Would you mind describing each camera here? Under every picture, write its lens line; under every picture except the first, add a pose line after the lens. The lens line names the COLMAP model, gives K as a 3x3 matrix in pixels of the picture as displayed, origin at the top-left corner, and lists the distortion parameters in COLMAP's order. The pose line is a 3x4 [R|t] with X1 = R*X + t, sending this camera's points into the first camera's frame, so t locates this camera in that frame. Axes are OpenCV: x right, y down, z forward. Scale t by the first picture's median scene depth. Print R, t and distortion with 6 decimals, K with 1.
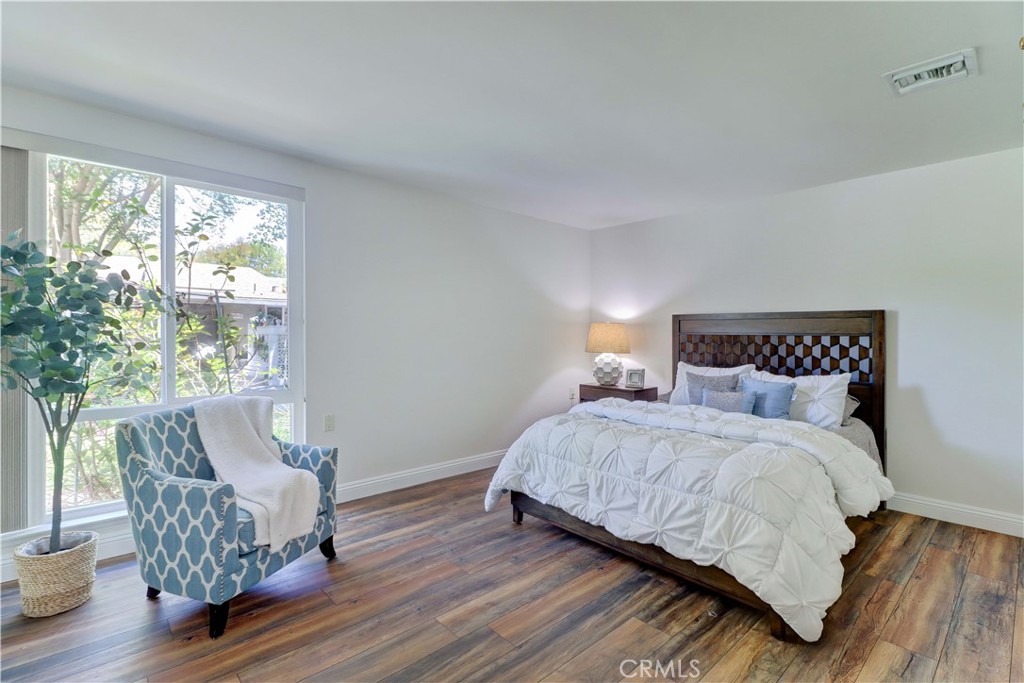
lens RADIAL K [[470.2, 0, 515.7], [0, 470.2, 344.8], [0, 0, 1]] dist [0.023449, -0.000197]
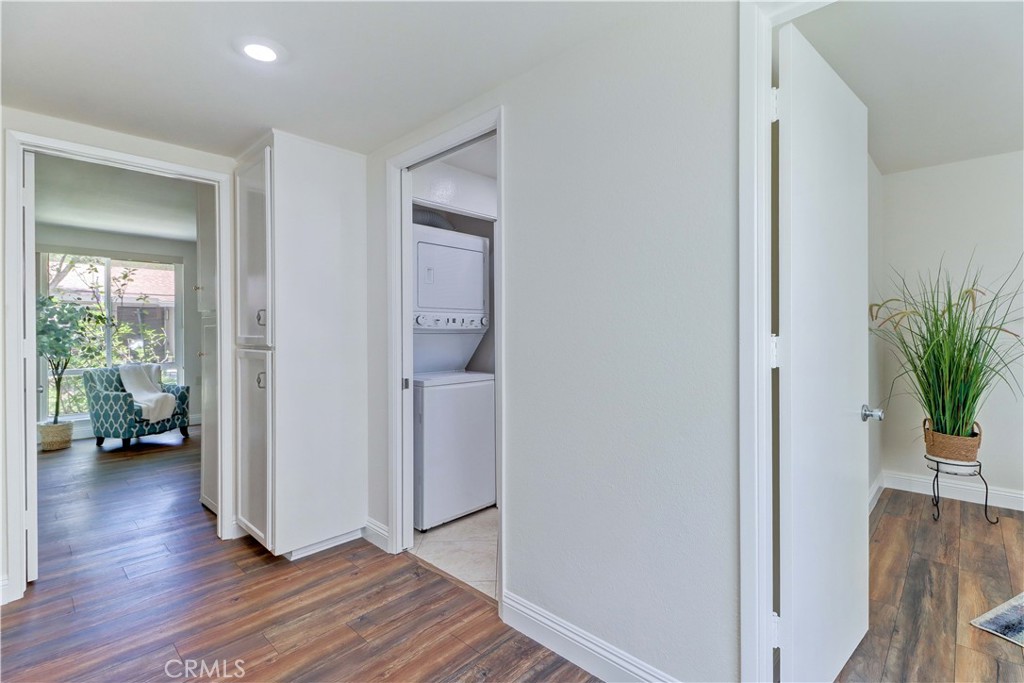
lens RADIAL K [[470.2, 0, 508.4], [0, 470.2, 332.2], [0, 0, 1]] dist [0.023449, -0.000197]
pose [[0.998684, -0.007409, 0.050748, 1.160628], [0.008407, 0.999775, -0.019479, 0.032857], [-0.050592, 0.019880, 0.998522, -1.492371]]
